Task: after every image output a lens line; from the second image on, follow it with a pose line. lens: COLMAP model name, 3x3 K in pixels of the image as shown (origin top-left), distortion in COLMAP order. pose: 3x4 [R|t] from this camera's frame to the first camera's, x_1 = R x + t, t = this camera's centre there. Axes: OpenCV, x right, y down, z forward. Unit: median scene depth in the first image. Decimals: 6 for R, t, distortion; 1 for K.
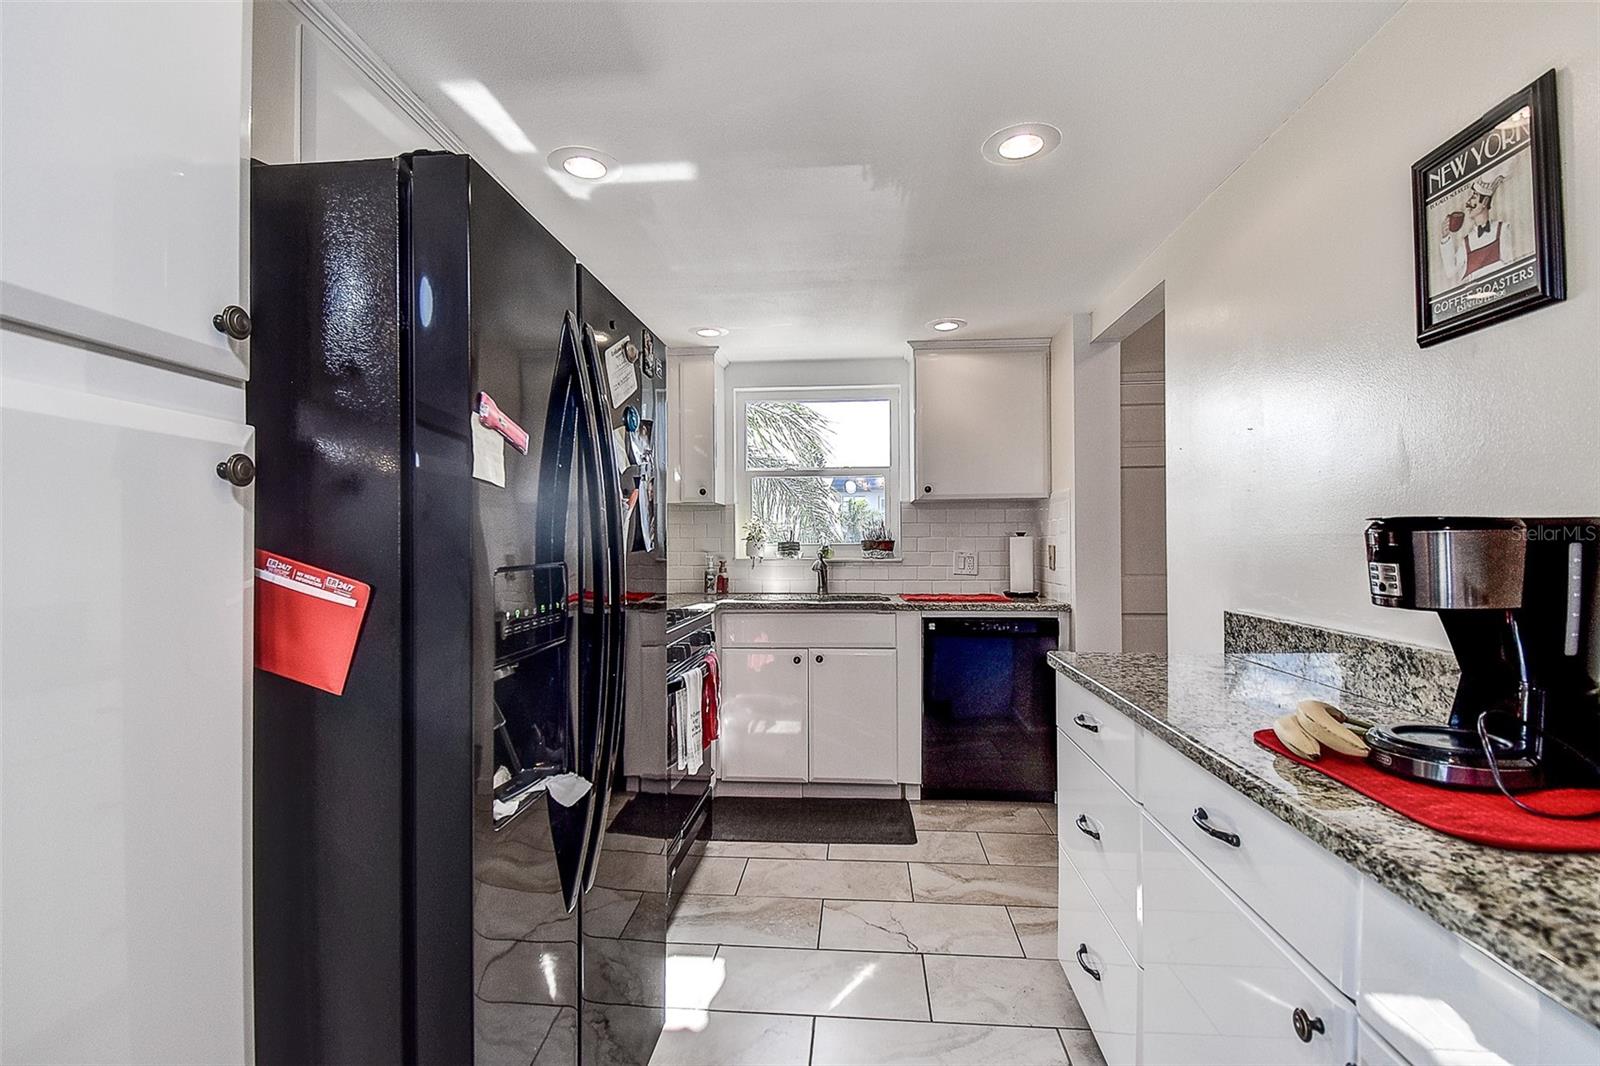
lens RADIAL K [[759.0, 0, 800.0], [0, 759.0, 533.0], [0, 0, 1]] dist [0.020194, -0.018577]
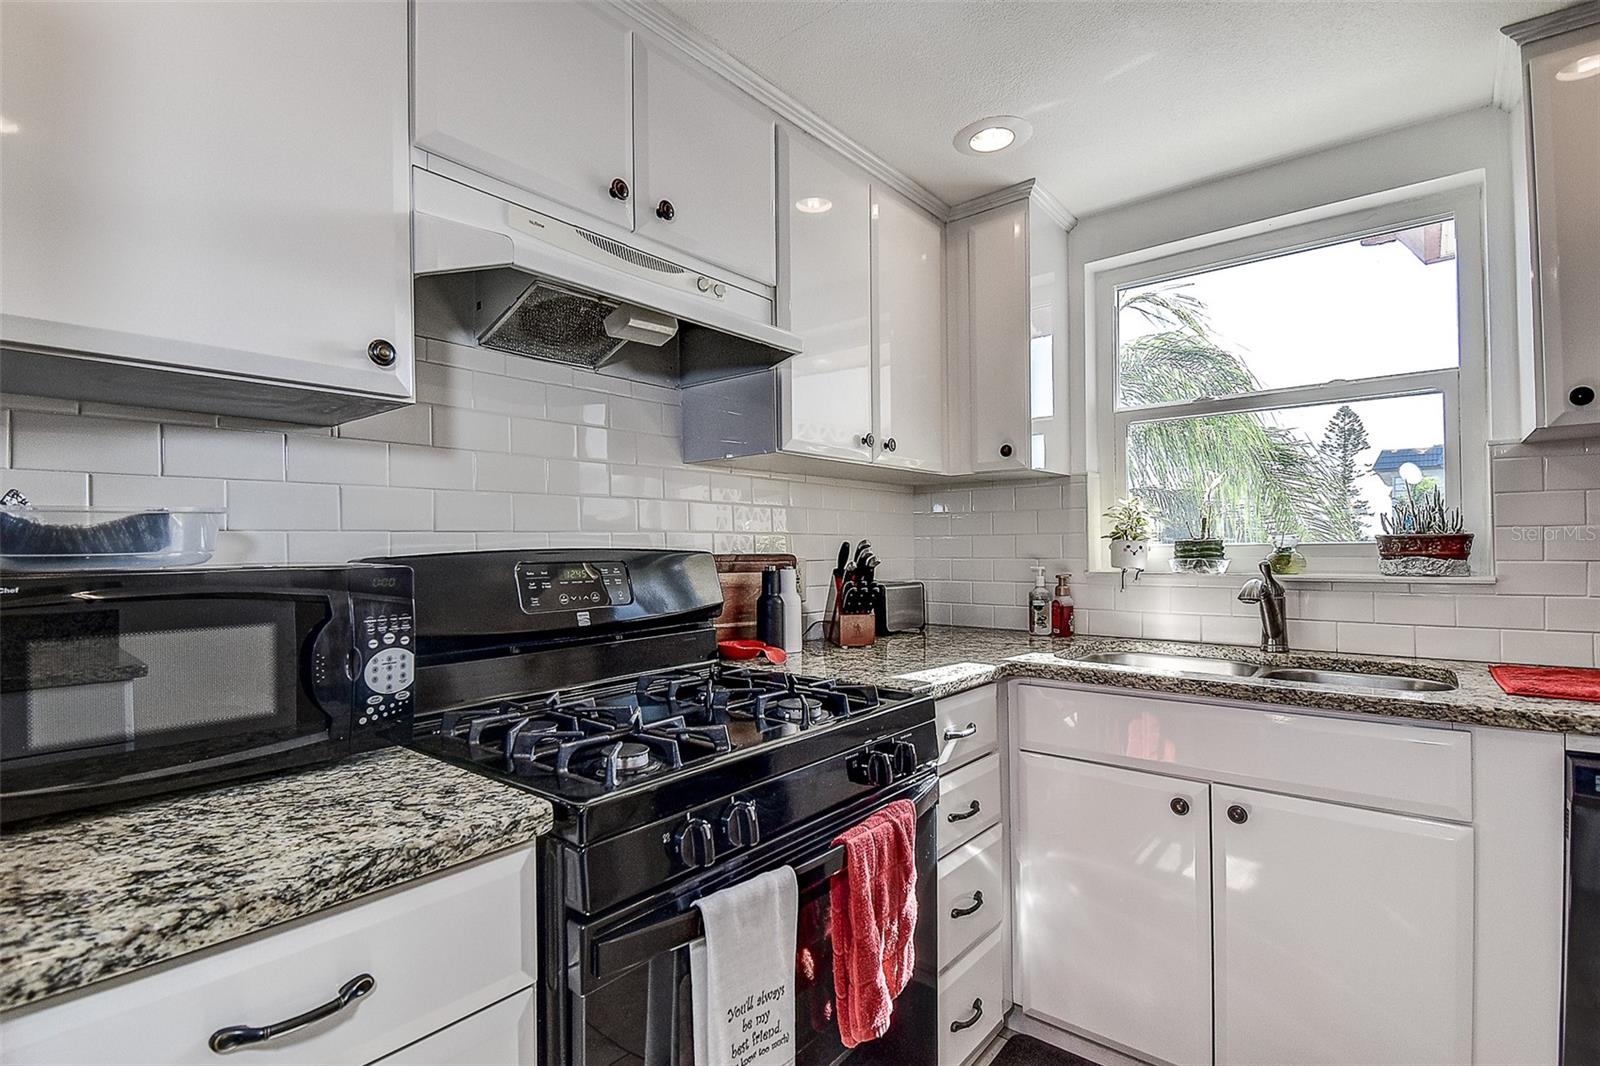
lens RADIAL K [[759.0, 0, 800.0], [0, 759.0, 533.0], [0, 0, 1]] dist [0.020194, -0.018577]
pose [[0.815777, -0.013838, -0.578201, 0.182066], [0.013980, 0.999893, -0.004206, 0.015678], [0.578198, -0.004652, 0.815883, 1.238417]]
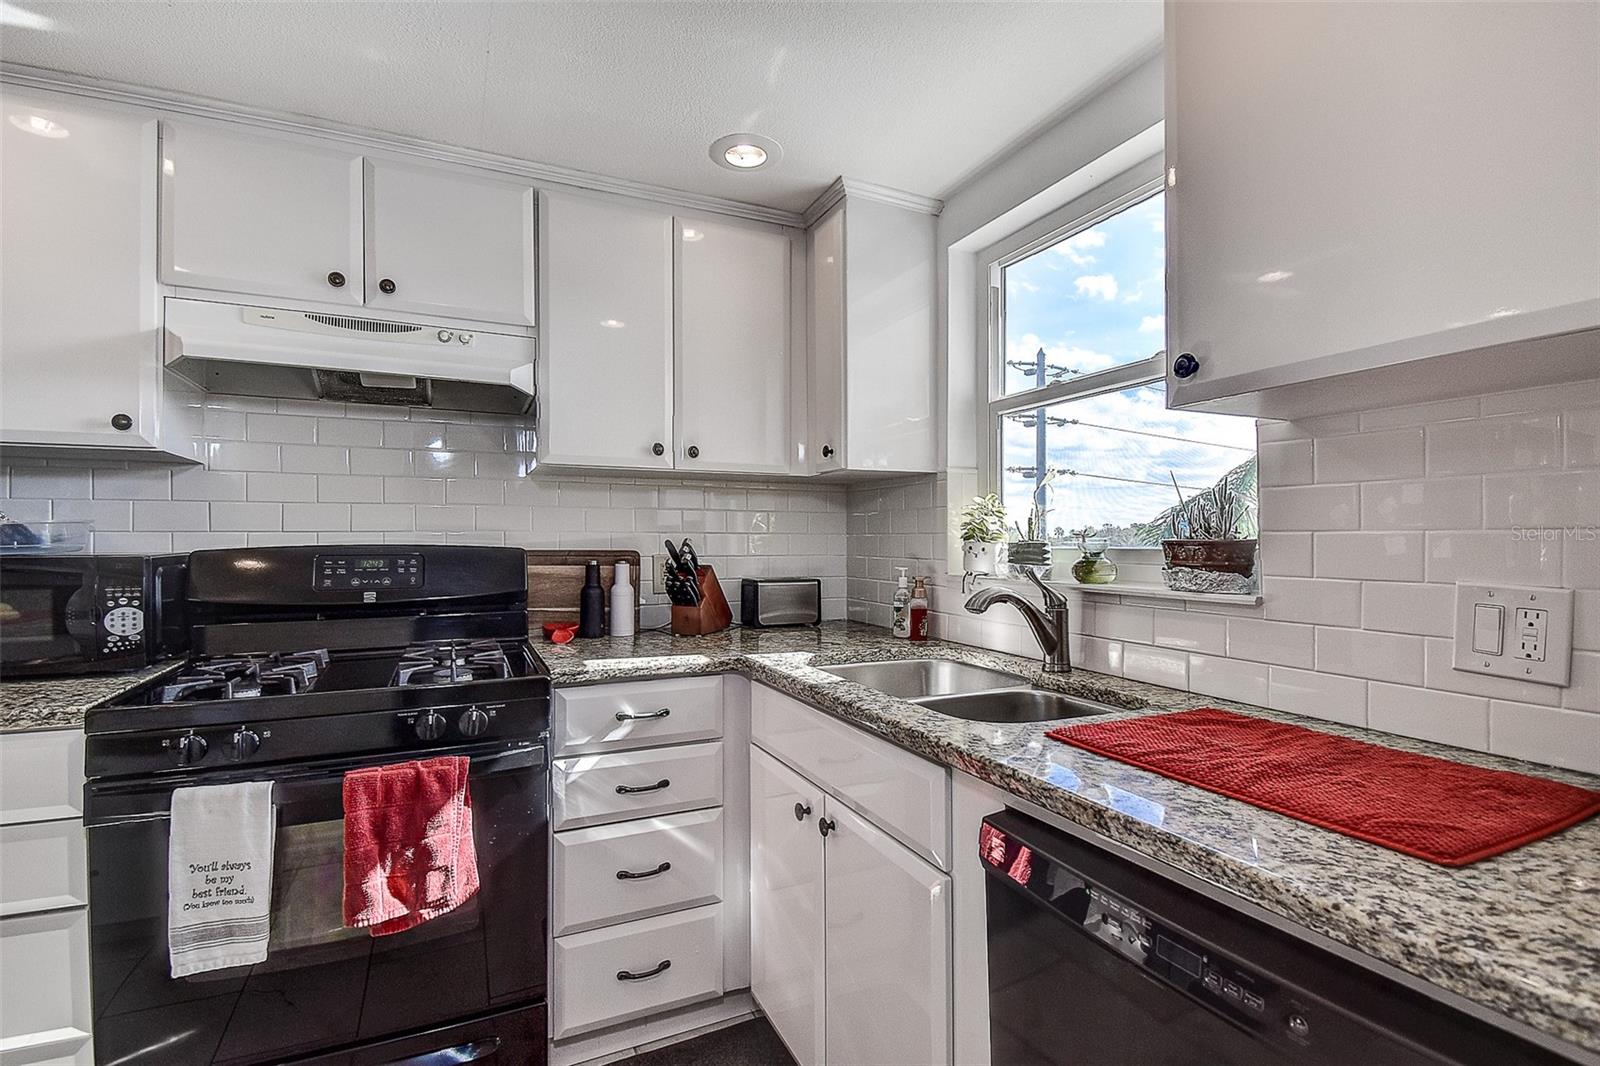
lens RADIAL K [[739.6, 0, 800.0], [0, 739.6, 533.0], [0, 0, 1]] dist [0.002724, -0.014767]
pose [[0.497813, -0.001726, -0.867283, 0.886422], [0.008965, 0.999955, 0.003156, 0.010003], [0.867238, -0.009346, 0.497806, 1.908636]]
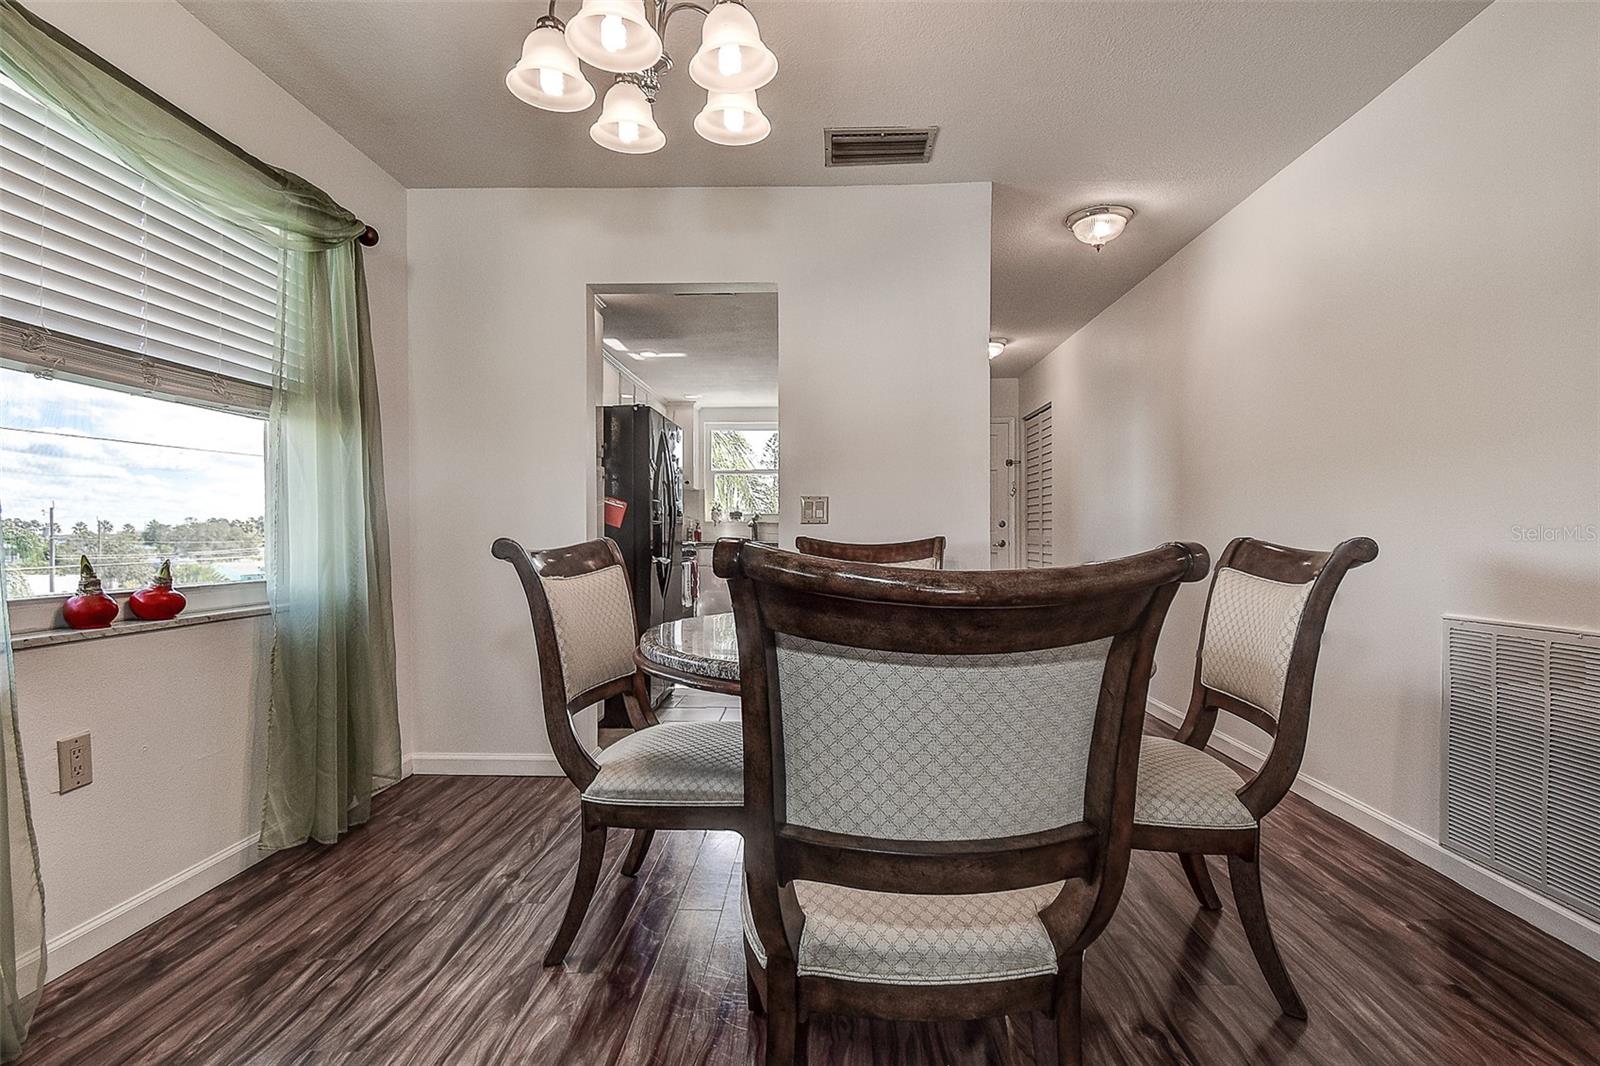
lens RADIAL K [[759.0, 0, 800.0], [0, 759.0, 533.0], [0, 0, 1]] dist [0.020194, -0.018577]
pose [[0.998963, 0.004077, 0.045342, 0.154174], [-0.004554, 0.999936, 0.010404, 0.120272], [-0.045296, -0.010599, 0.998917, -2.158033]]
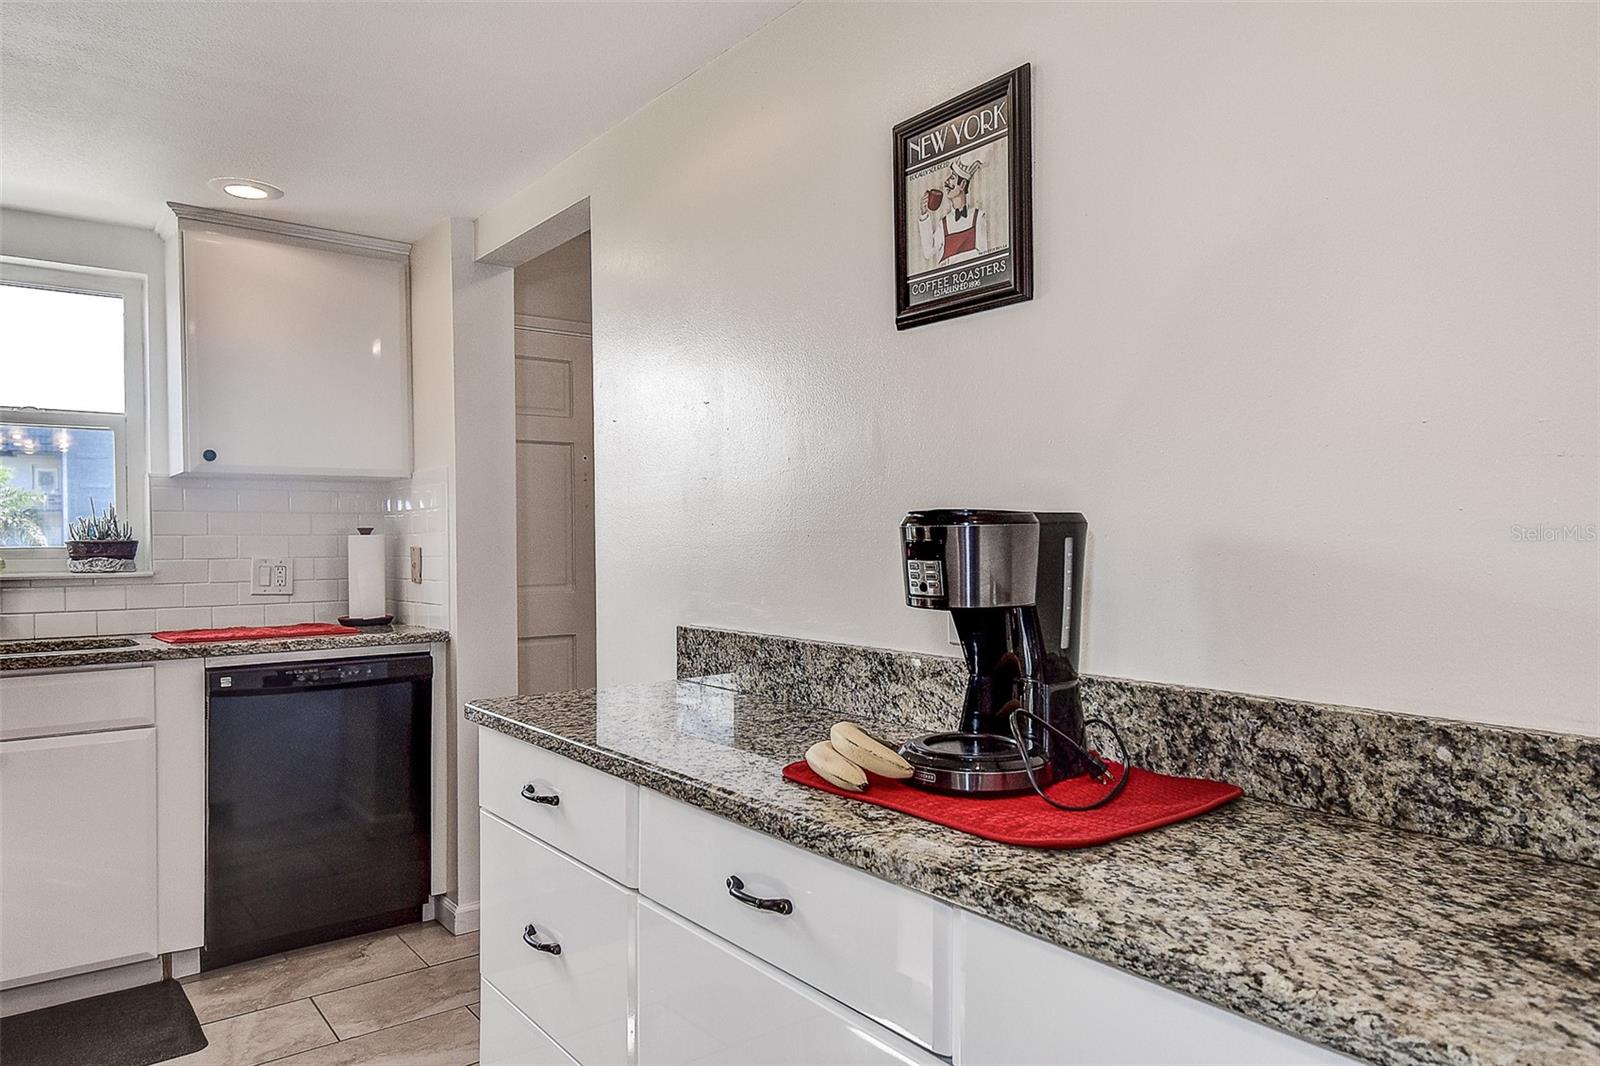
lens RADIAL K [[1052.3, 0, 807.4], [0, 1052.3, 539.1], [0, 0, 1]] dist [0.040818, -0.002484]
pose [[0.737995, -0.001044, 0.674805, -0.142489], [-0.003504, 0.999979, 0.005379, 0.006181], [-0.674797, -0.006334, 0.737976, 0.135012]]
